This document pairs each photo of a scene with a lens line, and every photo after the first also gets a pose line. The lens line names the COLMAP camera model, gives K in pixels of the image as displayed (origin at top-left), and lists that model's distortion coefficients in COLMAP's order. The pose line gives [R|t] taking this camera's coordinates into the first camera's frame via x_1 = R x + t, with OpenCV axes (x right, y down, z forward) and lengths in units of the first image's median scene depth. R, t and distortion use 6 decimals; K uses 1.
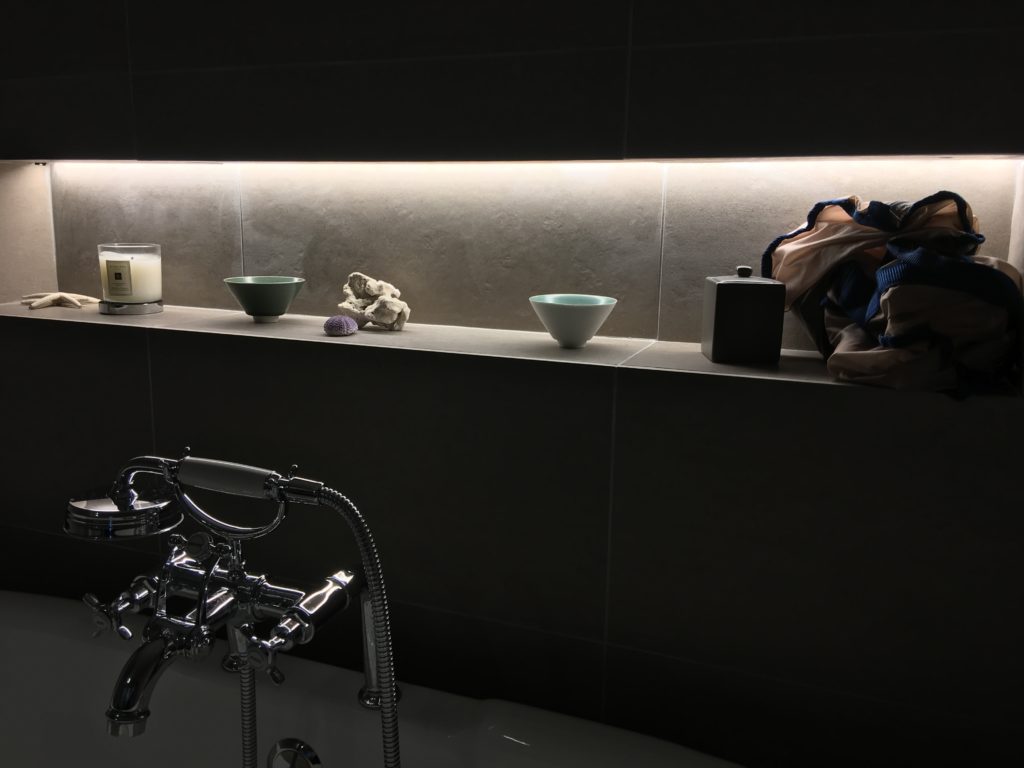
lens RADIAL K [[883.9, 0, 512.0], [0, 883.9, 384.0], [0, 0, 1]] dist [0.011493, 0.001088]
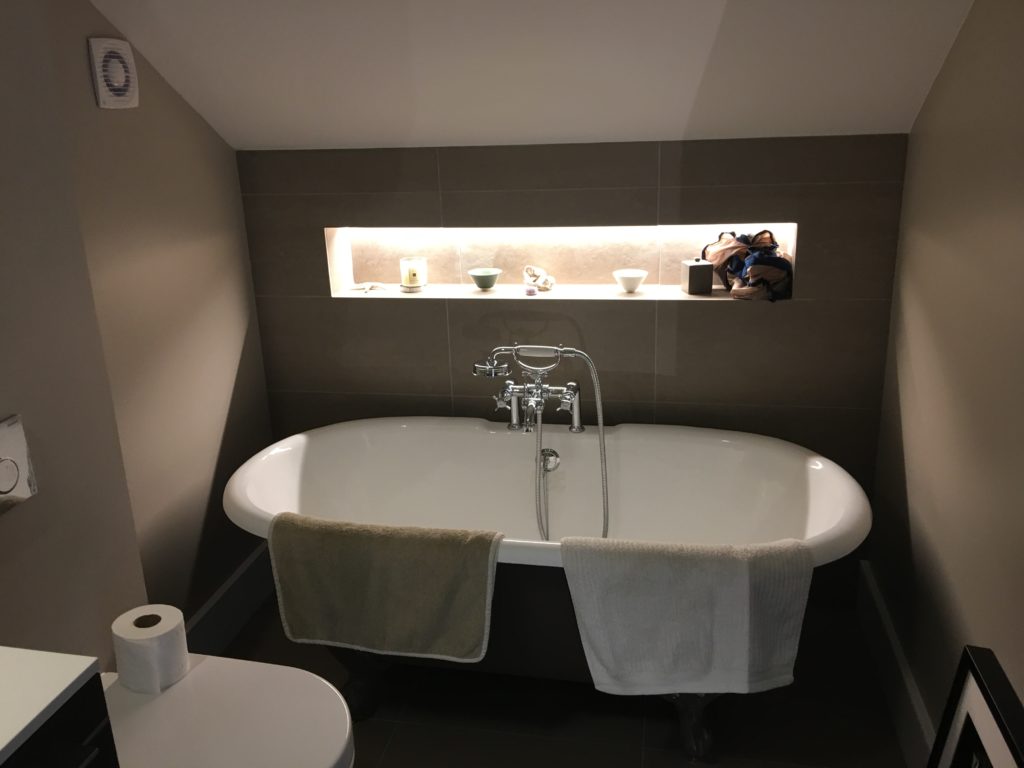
lens RADIAL K [[883.9, 0, 512.0], [0, 883.9, 384.0], [0, 0, 1]] dist [0.011493, 0.001088]
pose [[0.983619, -0.102852, 0.148039, -0.747833], [0.086504, 0.989830, 0.112934, -0.107981], [-0.158149, -0.098277, 0.982512, -1.632340]]
